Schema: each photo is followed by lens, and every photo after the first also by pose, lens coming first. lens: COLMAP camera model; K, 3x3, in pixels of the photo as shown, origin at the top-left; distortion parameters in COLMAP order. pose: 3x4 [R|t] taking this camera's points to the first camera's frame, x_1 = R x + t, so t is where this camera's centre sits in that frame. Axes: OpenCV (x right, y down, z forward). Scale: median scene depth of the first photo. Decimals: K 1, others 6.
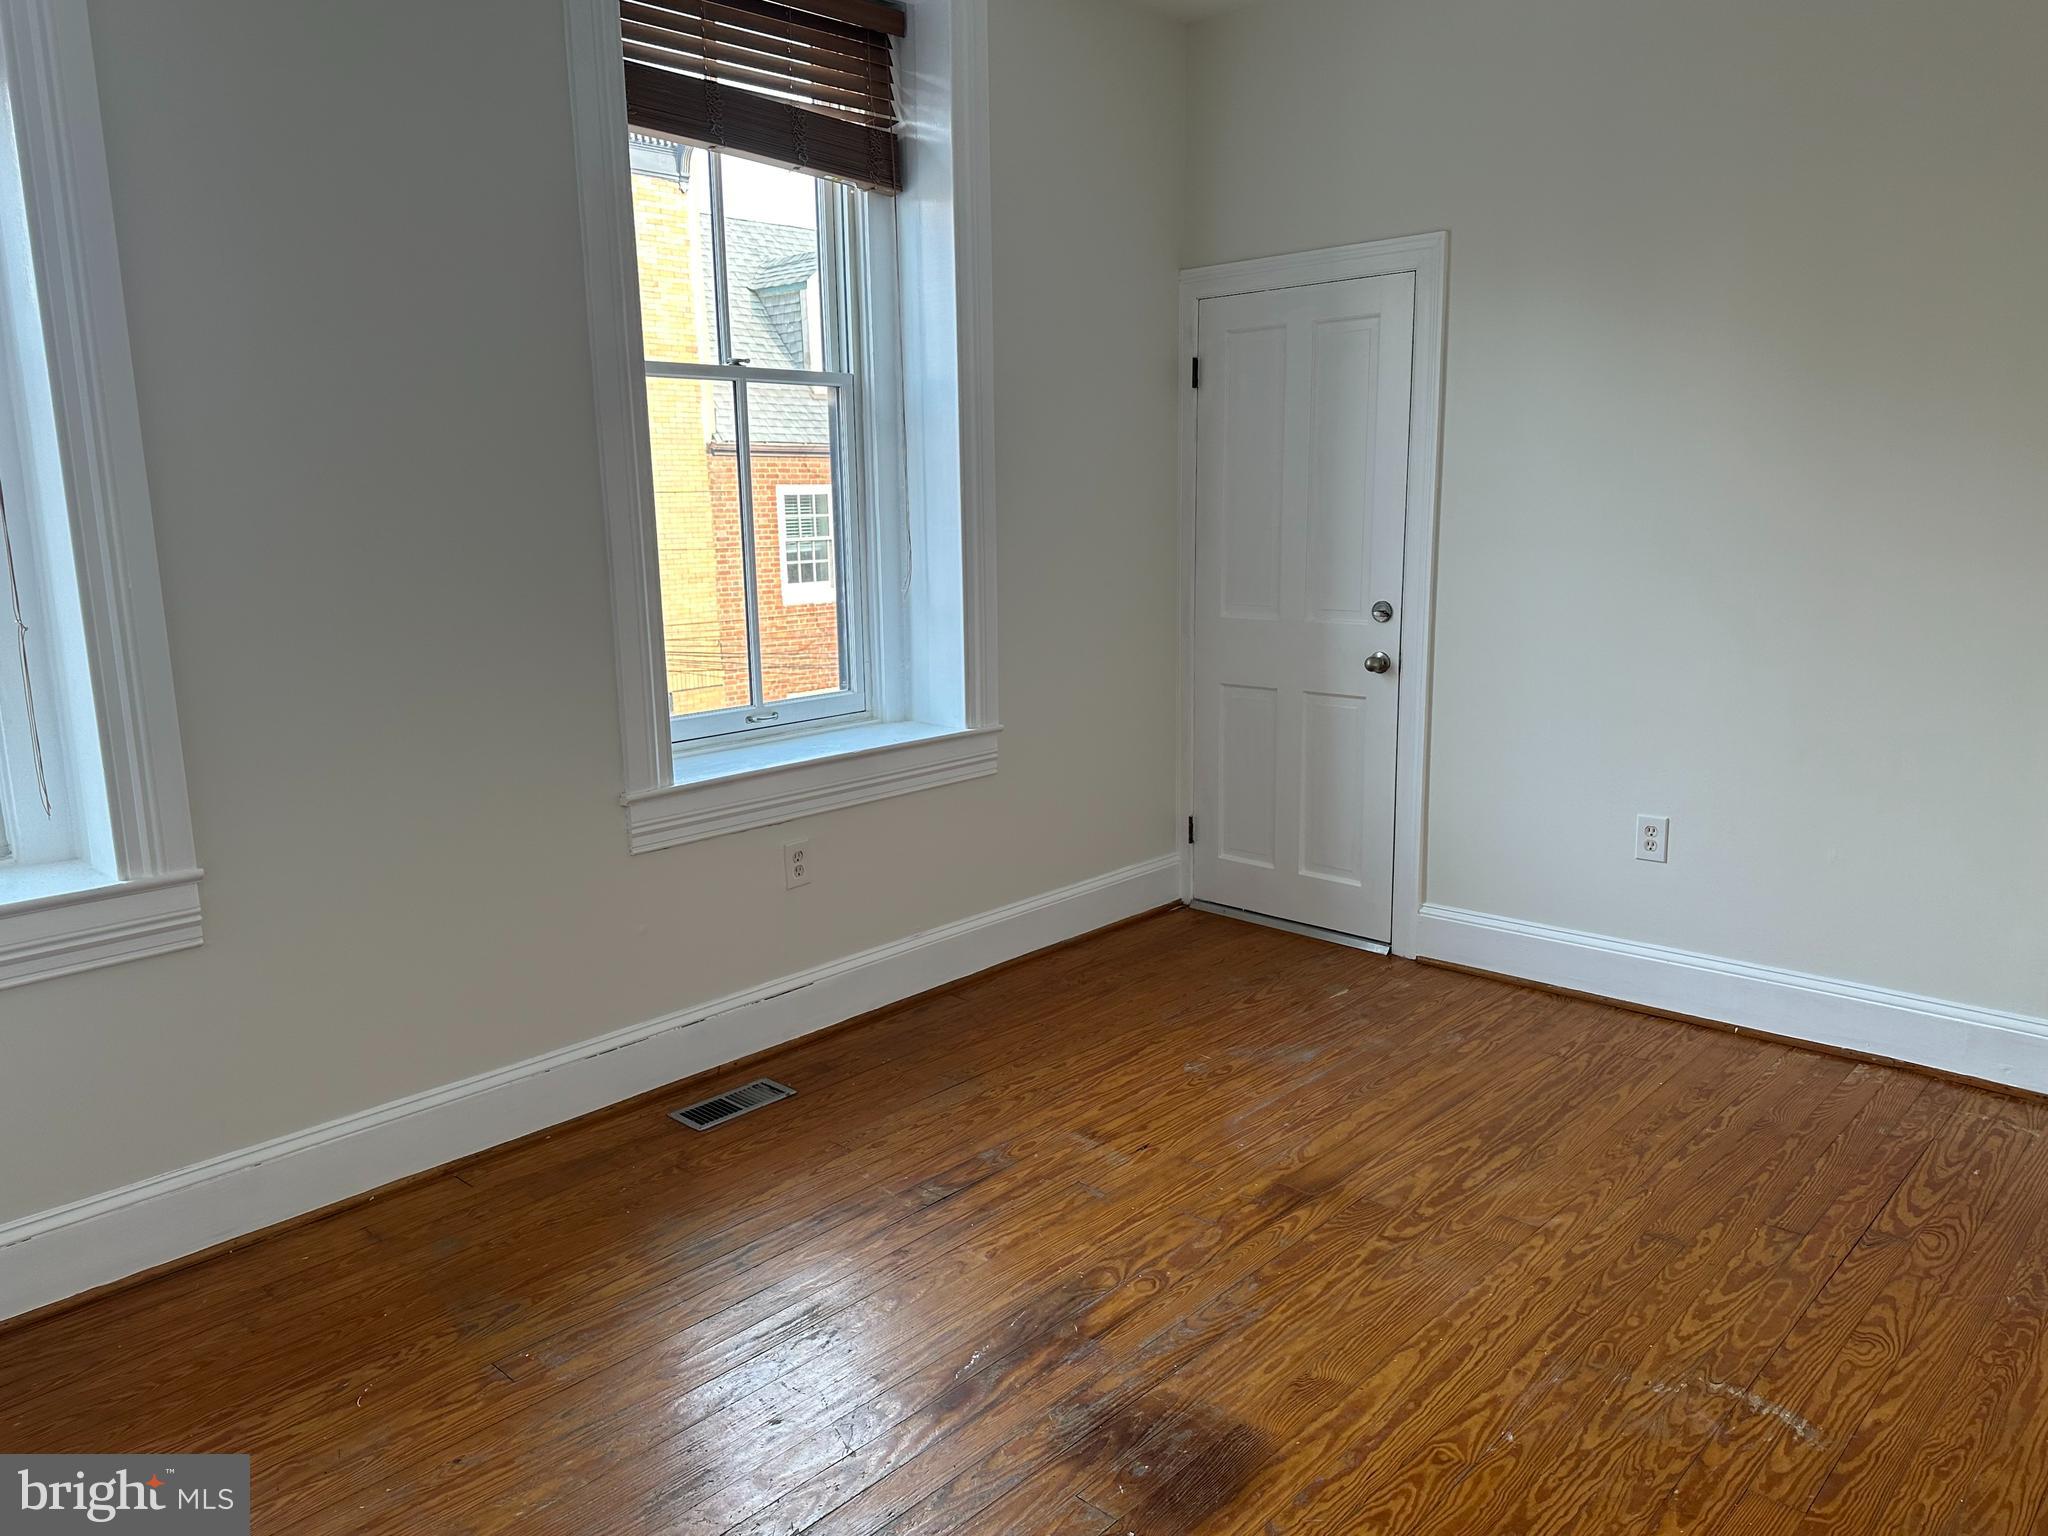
lens RADIAL K [[1501.9, 0, 1016.3], [0, 1501.9, 783.8], [0, 0, 1]] dist [0.083745, -0.008417]
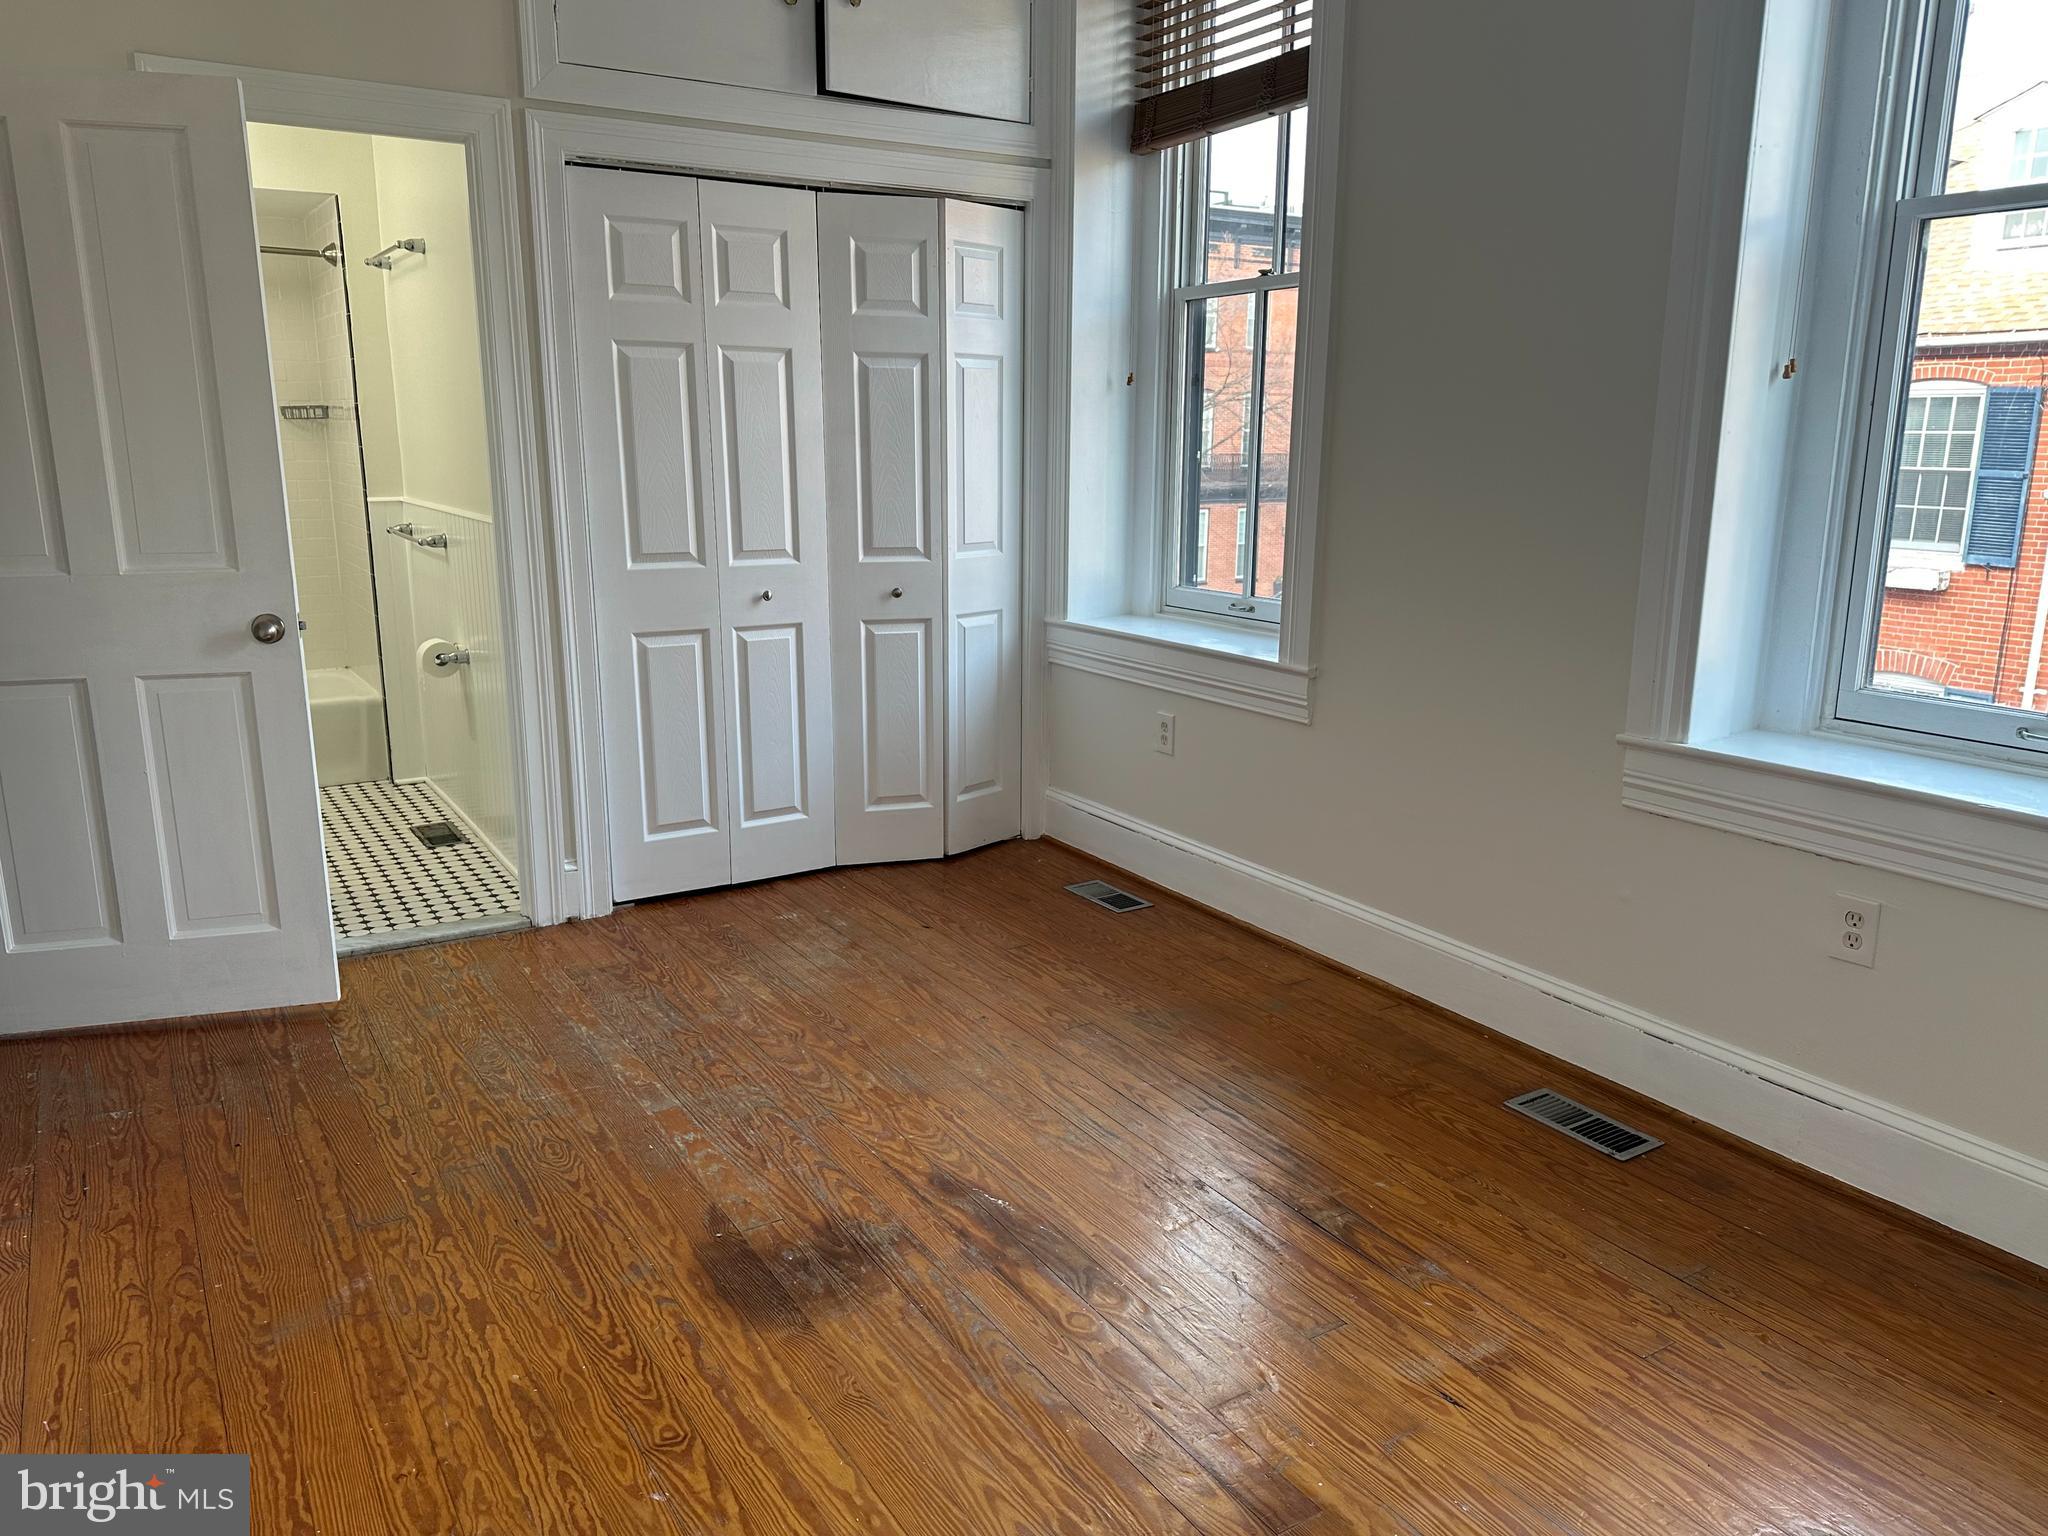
lens RADIAL K [[1501.9, 0, 1017.2], [0, 1501.9, 751.1], [0, 0, 1]] dist [0.083745, -0.008417]
pose [[-0.270193, 0.215568, -0.938364, 0.881109], [-0.195761, 0.941955, 0.272761, -0.205897], [0.942695, 0.257393, -0.212309, 1.145058]]
